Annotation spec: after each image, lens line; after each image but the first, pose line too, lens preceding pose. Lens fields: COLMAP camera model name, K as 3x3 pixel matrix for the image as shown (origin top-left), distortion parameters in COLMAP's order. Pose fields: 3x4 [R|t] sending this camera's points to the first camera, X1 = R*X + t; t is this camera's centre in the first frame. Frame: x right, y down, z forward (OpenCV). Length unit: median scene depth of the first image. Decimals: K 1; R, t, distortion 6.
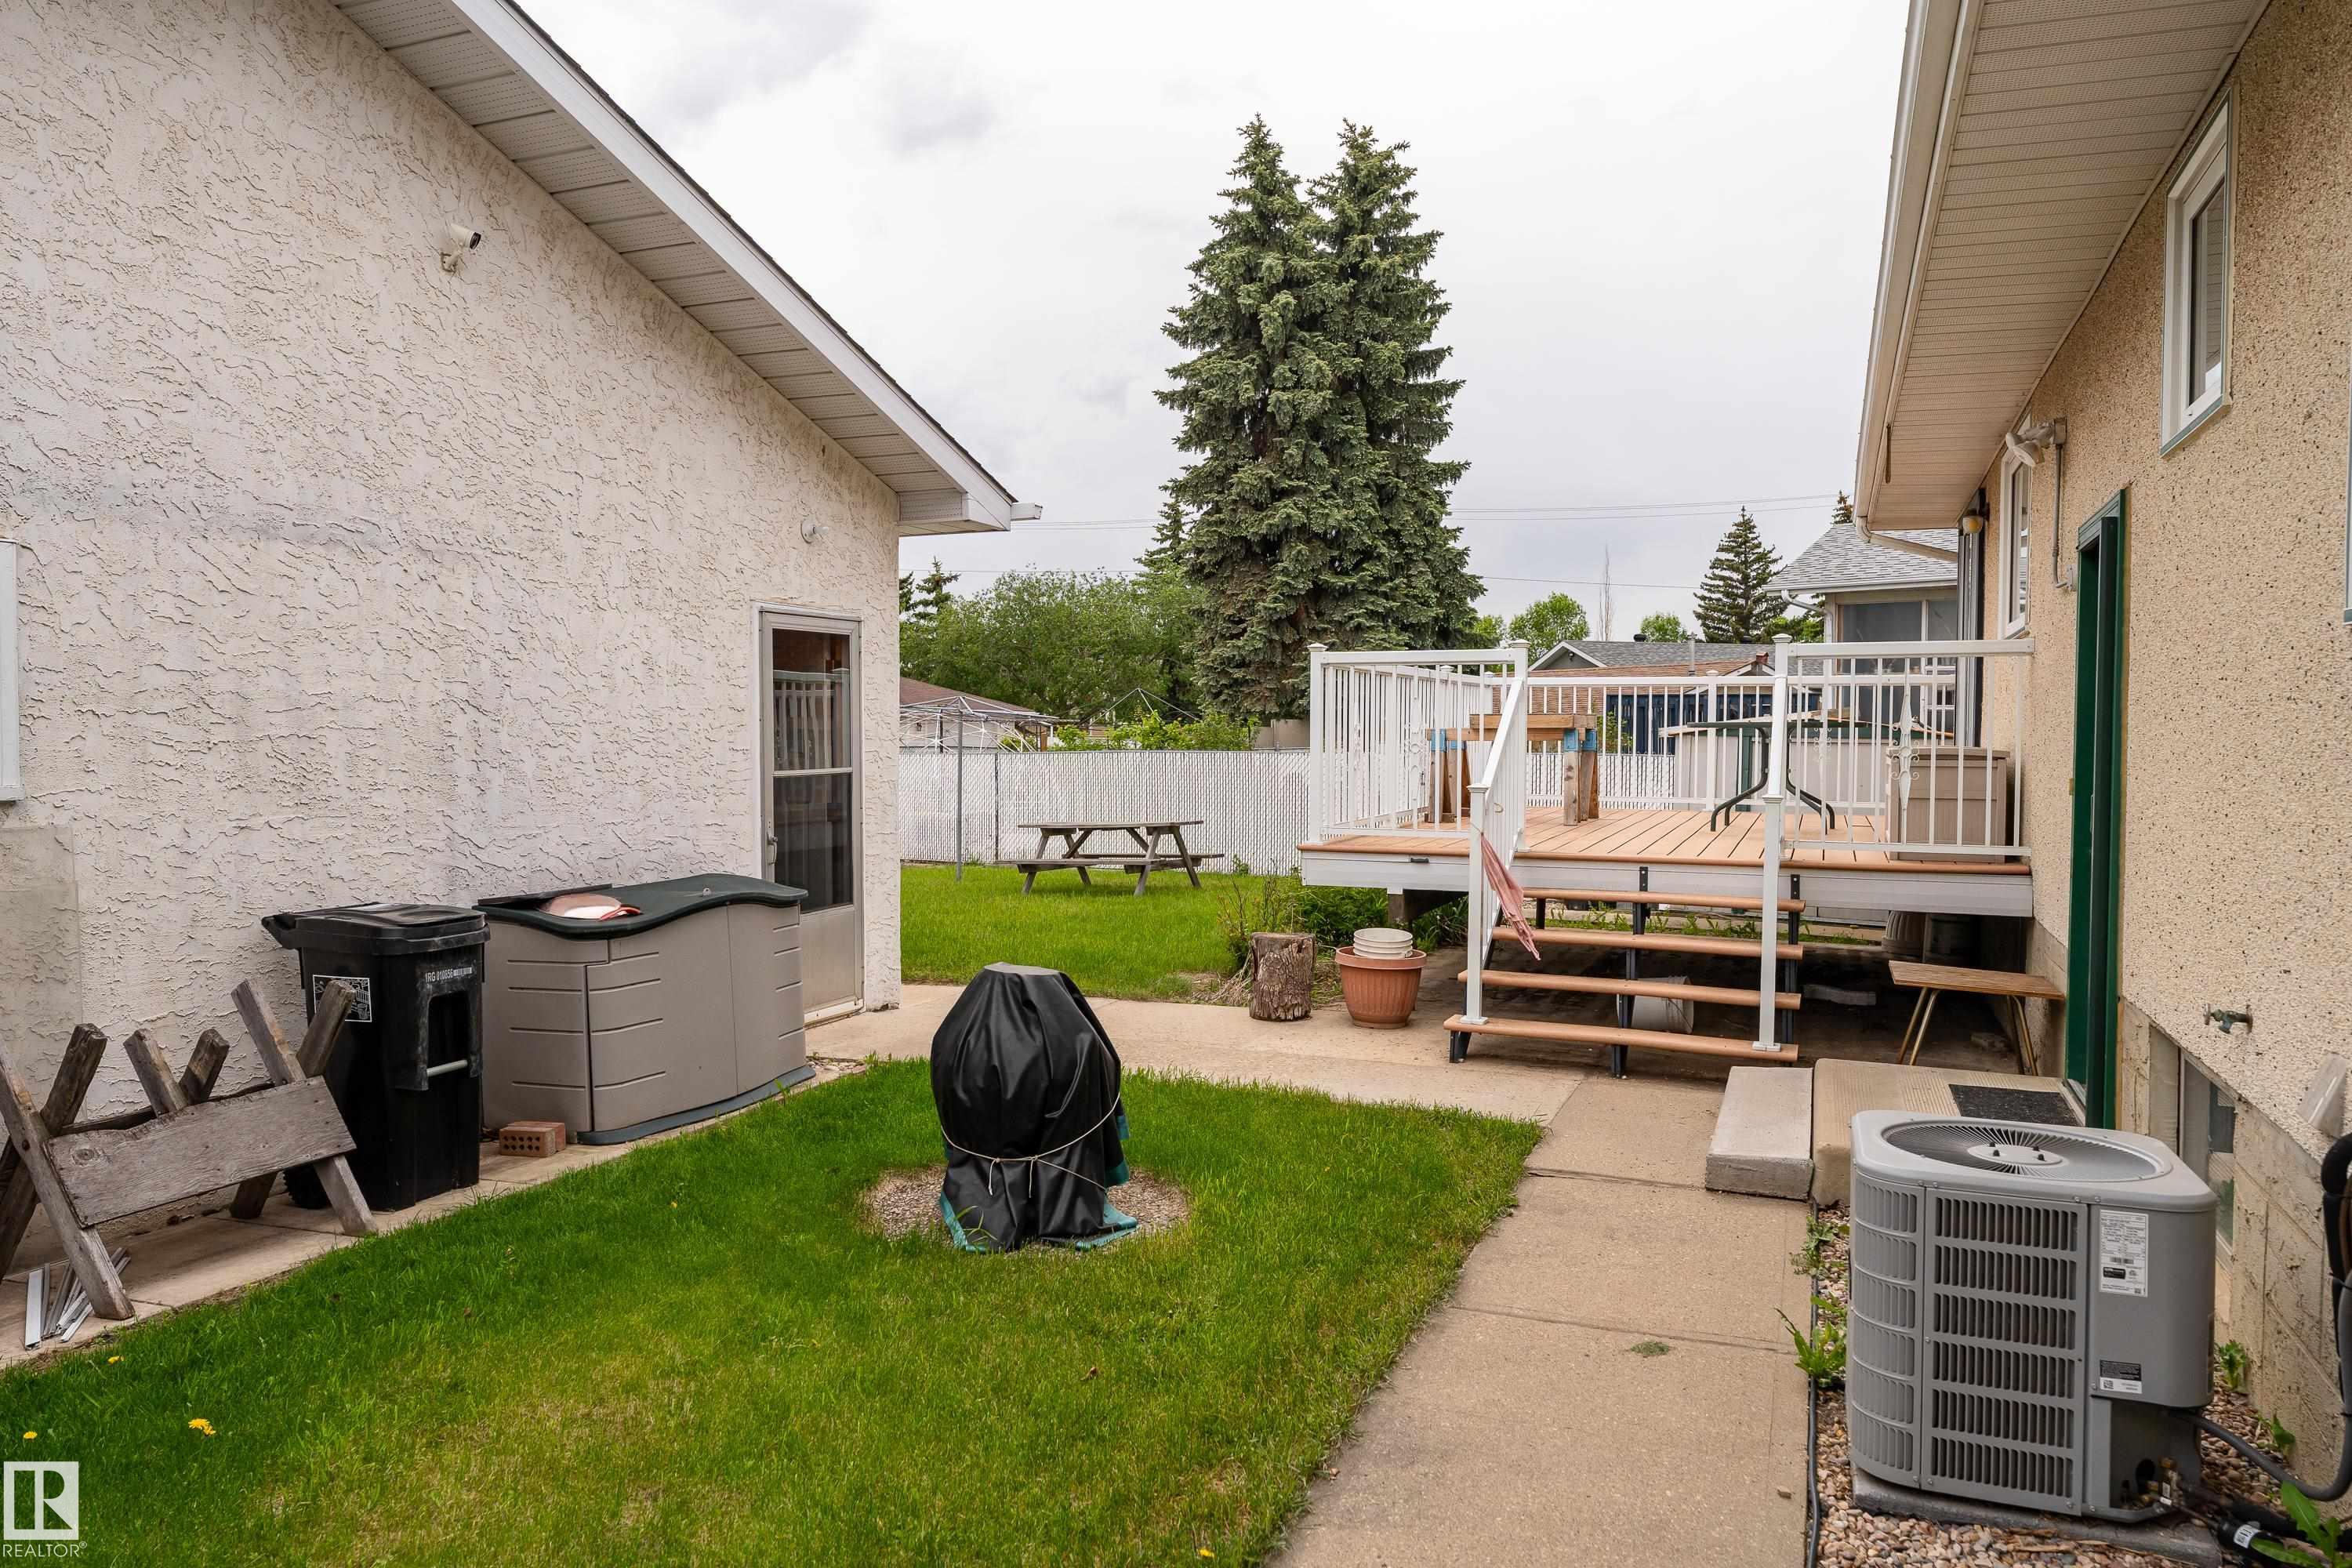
lens RADIAL K [[1458.7, 0, 1211.2], [0, 1458.7, 791.2], [0, 0, 1]] dist [0.004580, -0.000273]
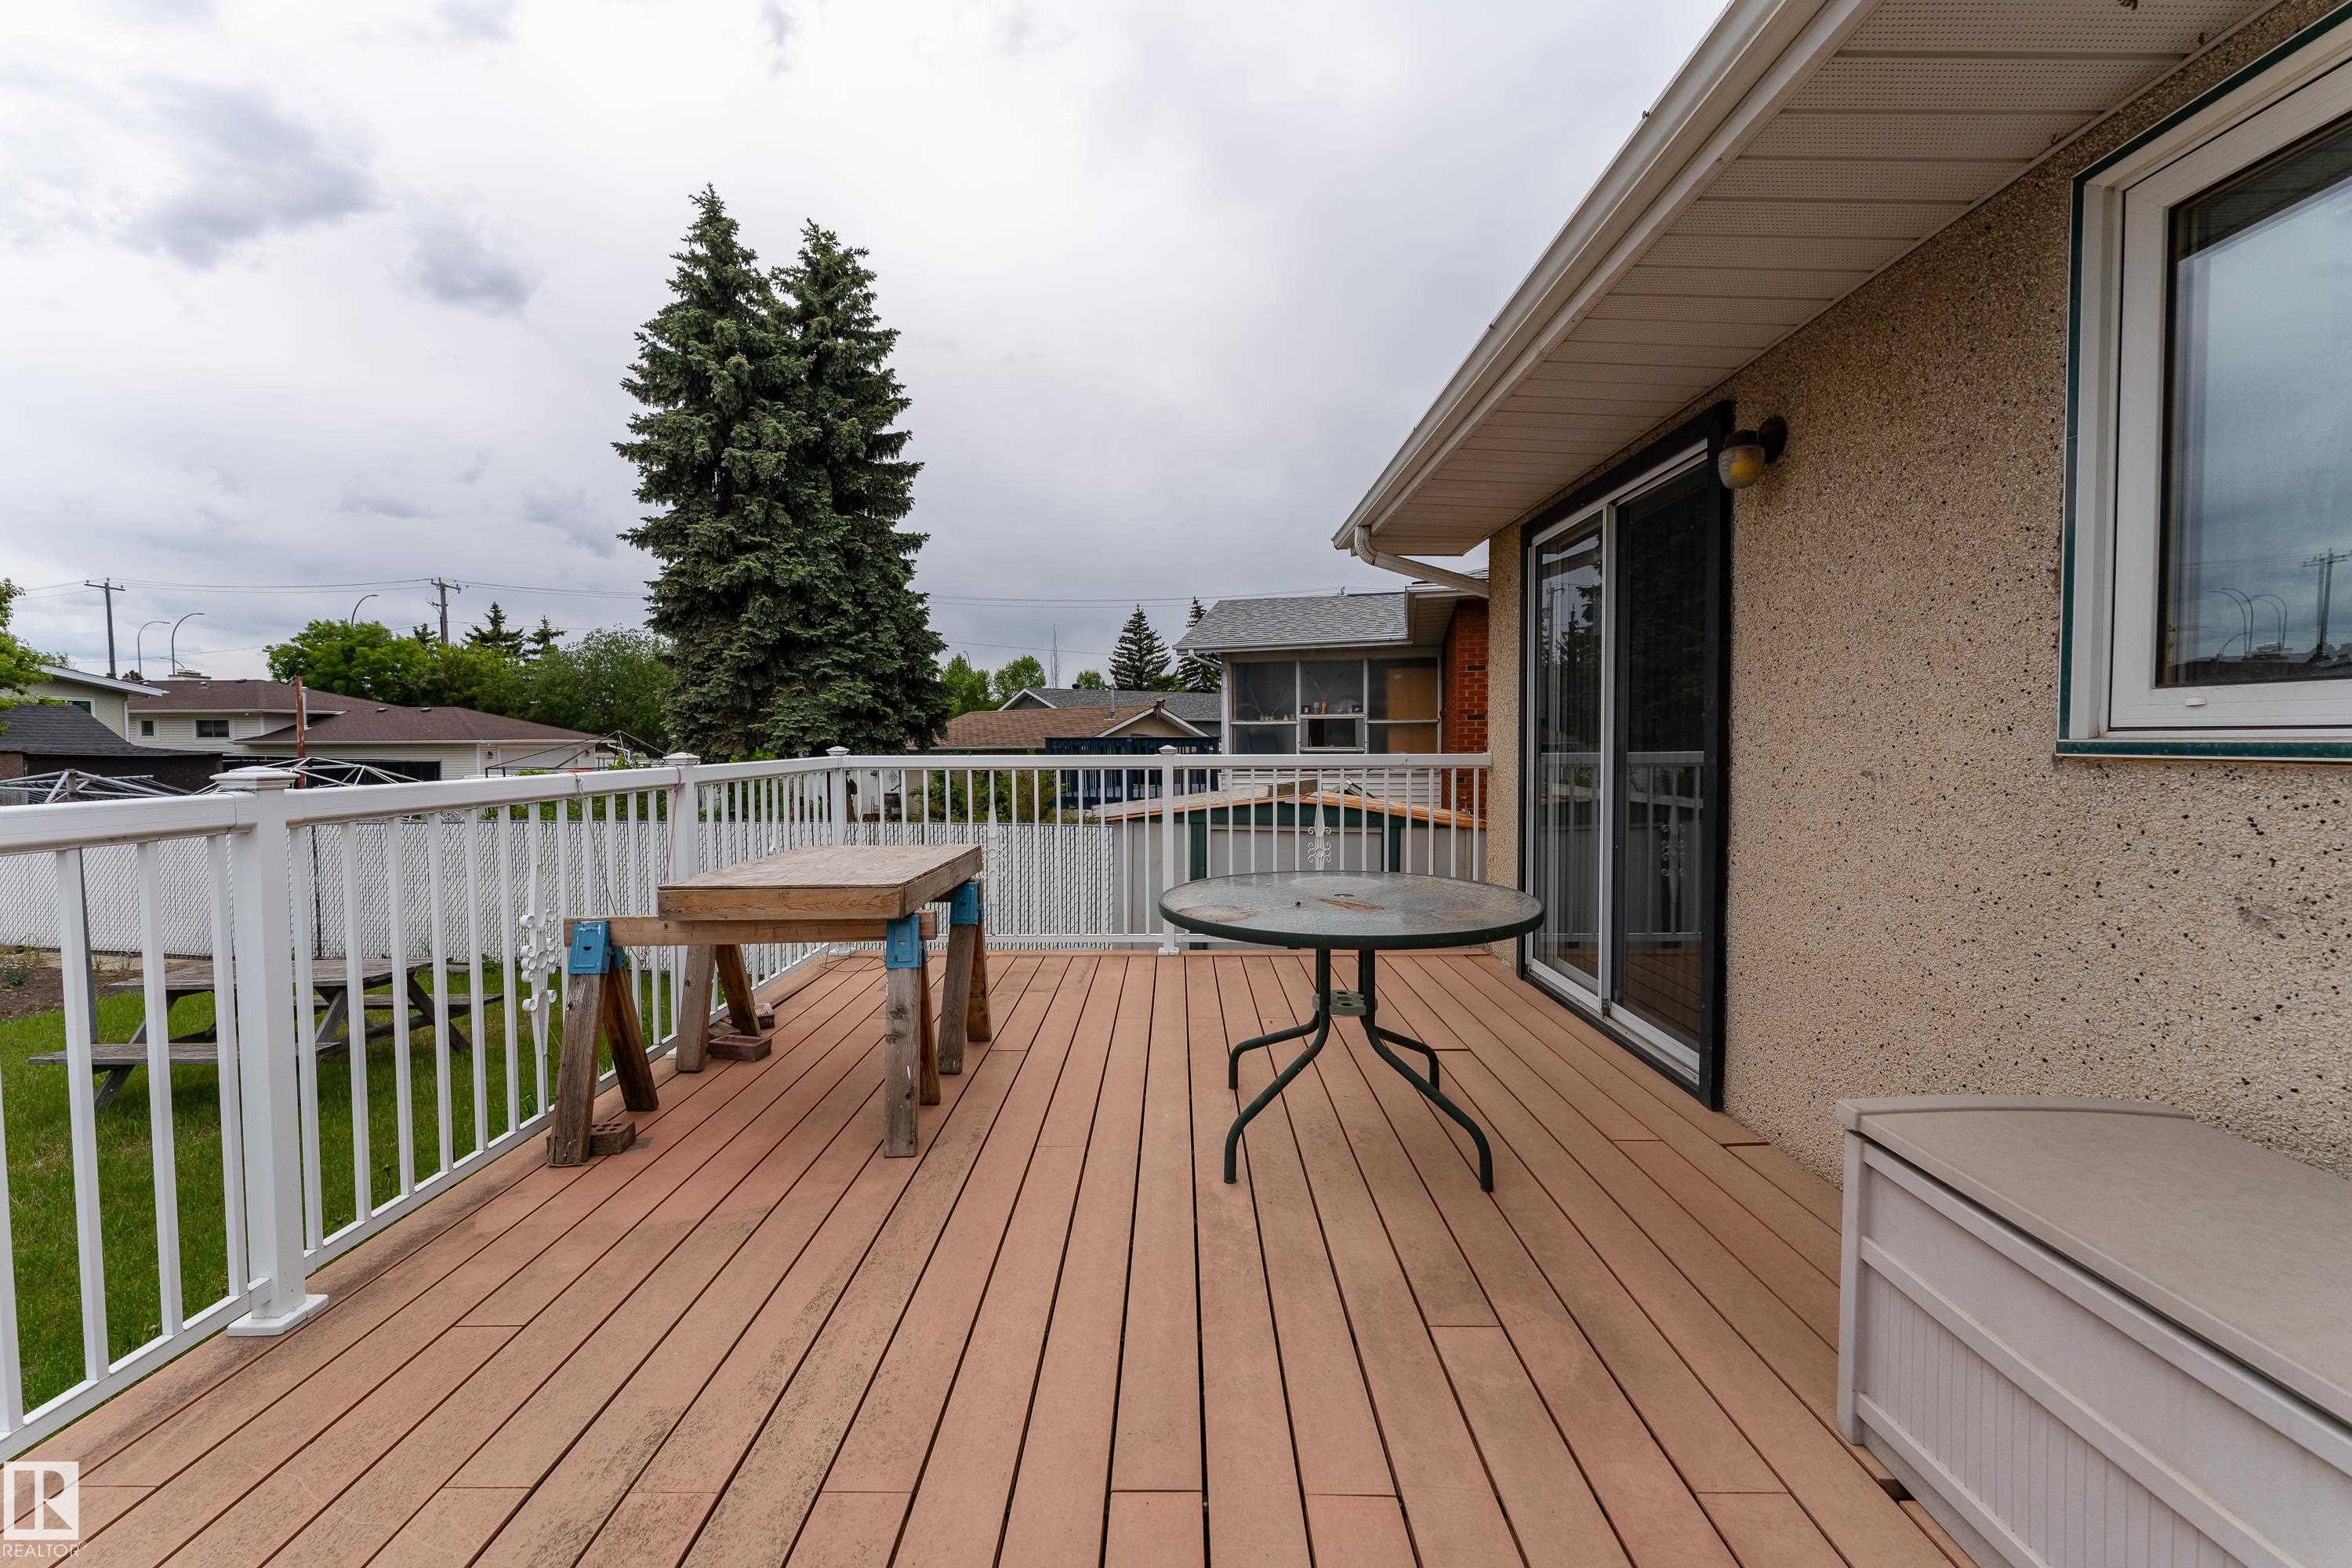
lens RADIAL K [[970.9, 0, 1153.0], [0, 970.9, 769.2], [0, 0, 1]] dist [0.006350, 0.000021]
pose [[0.935061, -0.018286, 0.354015, 0.068959], [0.024689, 0.999603, -0.013579, -0.026255], [-0.353626, 0.021438, 0.935141, 0.229503]]
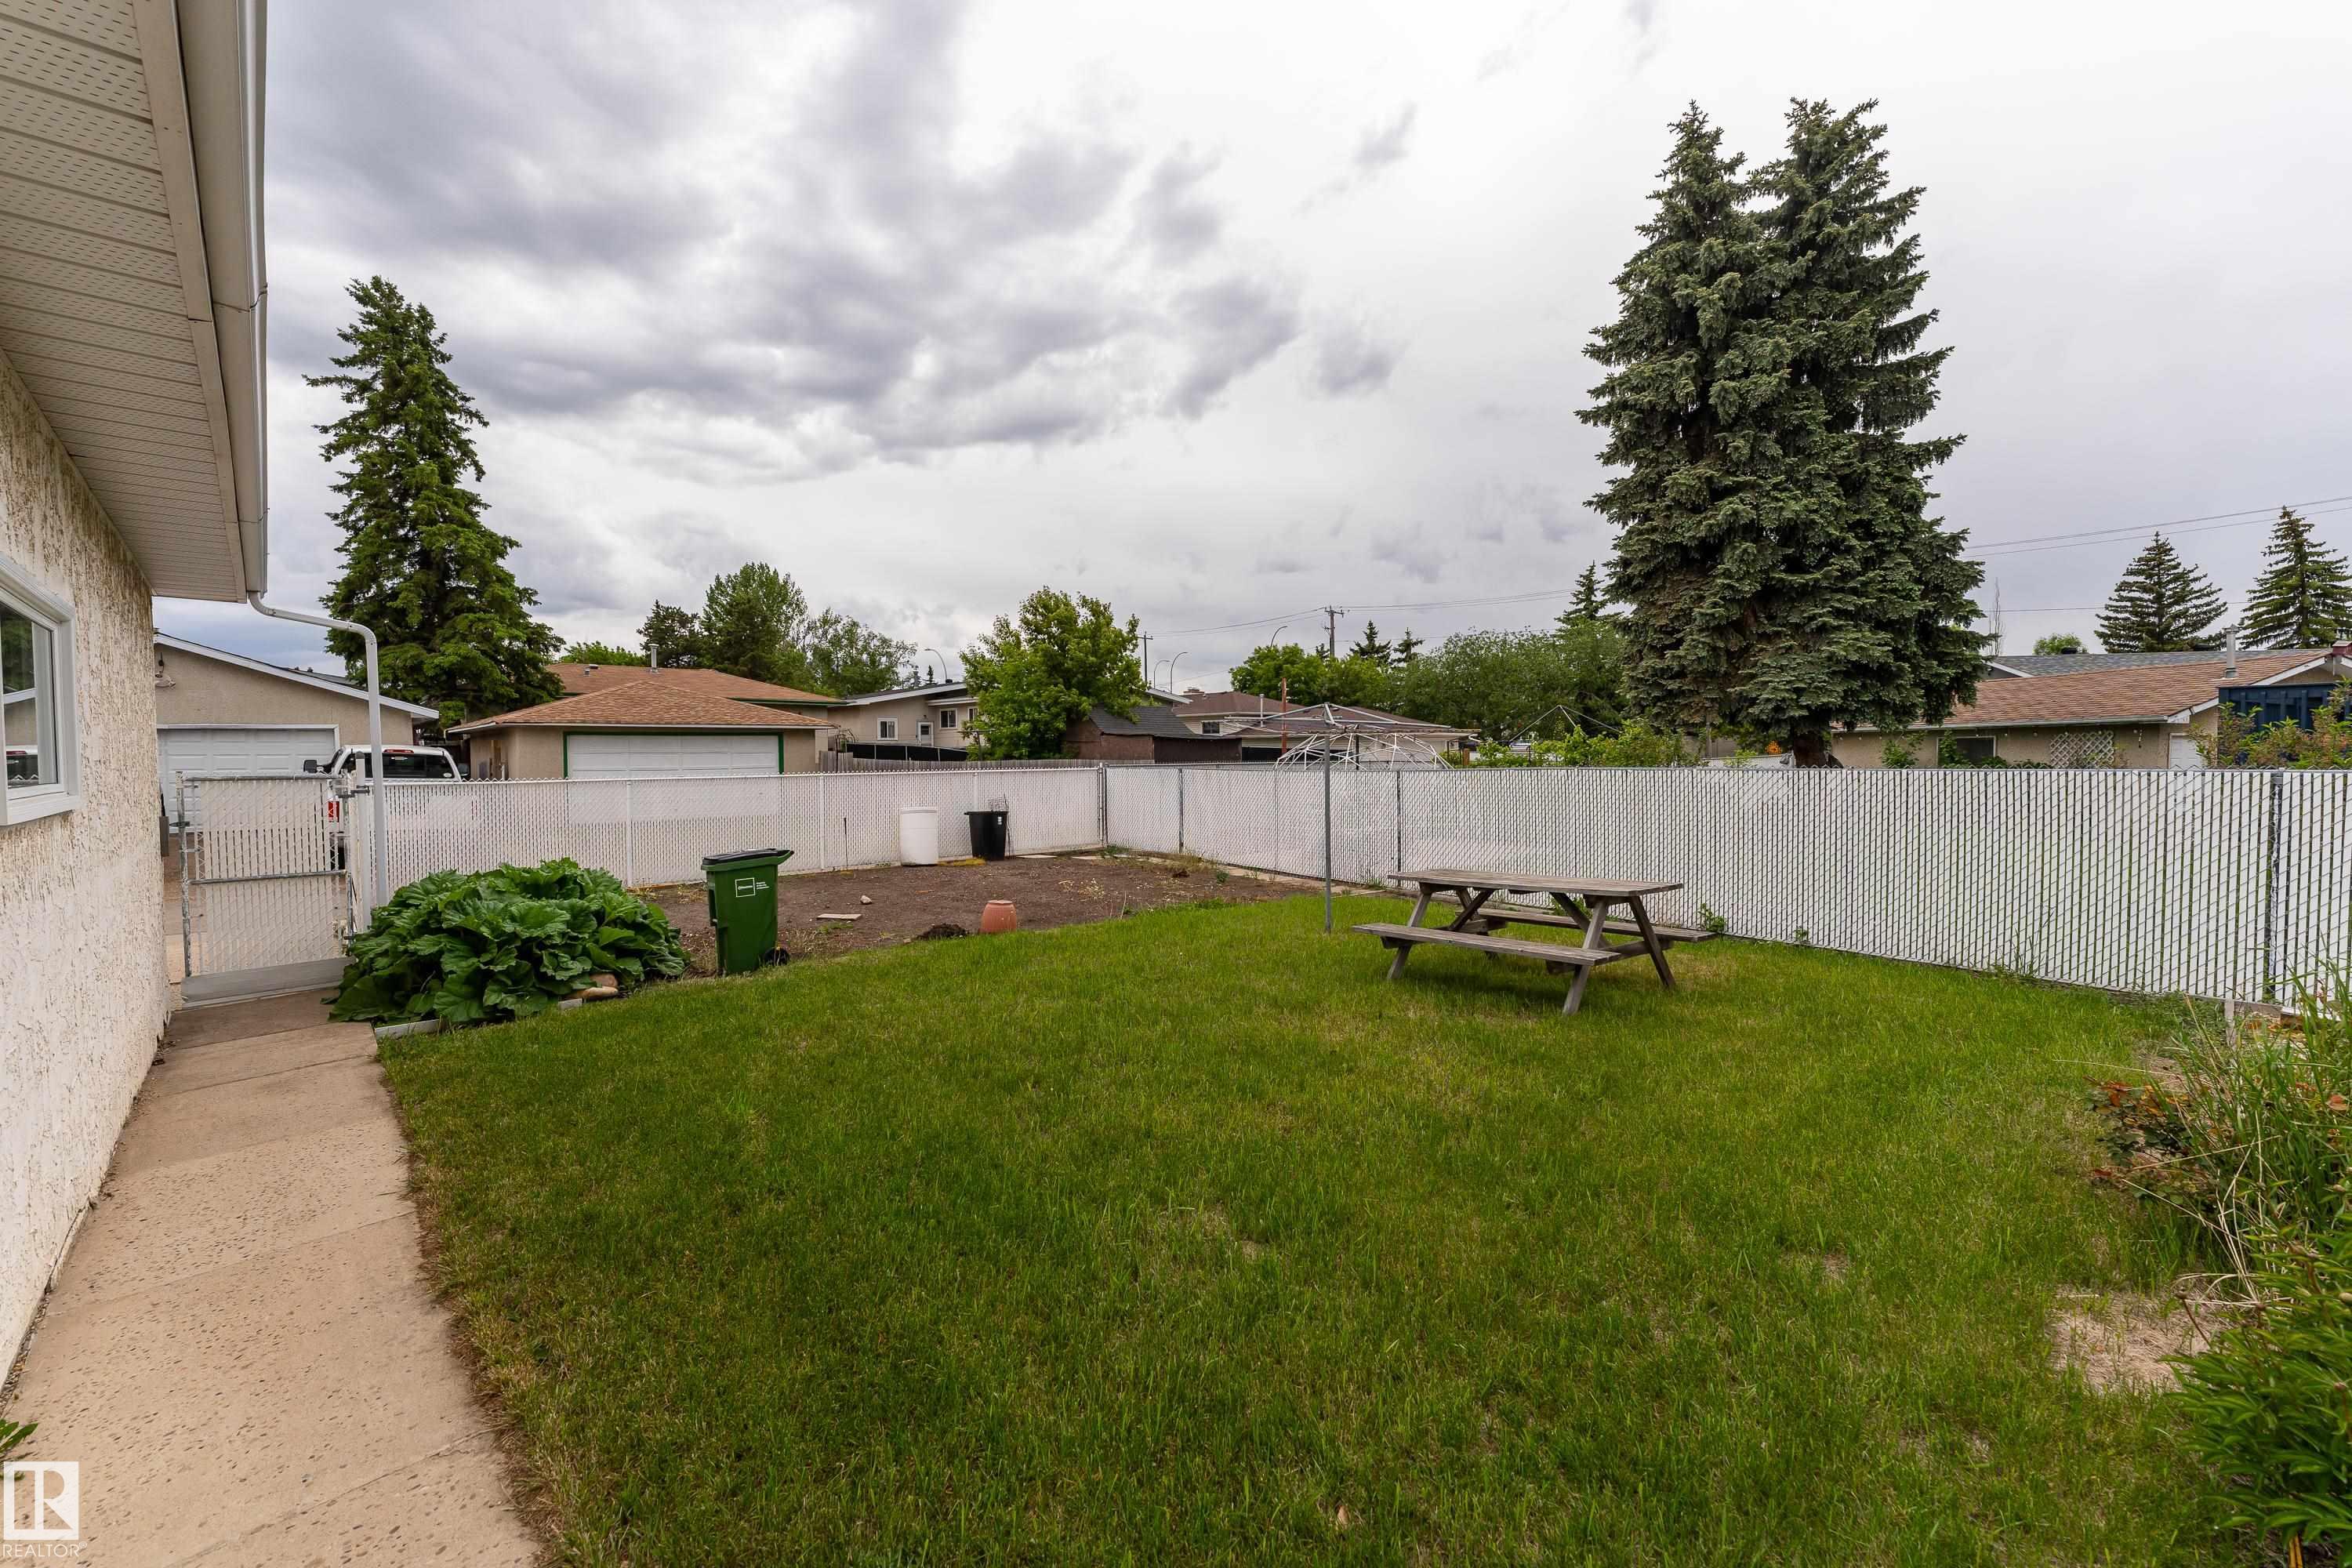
lens RADIAL K [[970.9, 0, 1154.9], [0, 970.9, 766.1], [0, 0, 1]] dist [0.006350, 0.000021]
pose [[0.903394, -0.007349, -0.428749, -0.014993], [-0.002719, 0.999735, -0.022863, -0.010153], [0.428803, 0.021820, 0.903134, 0.261215]]
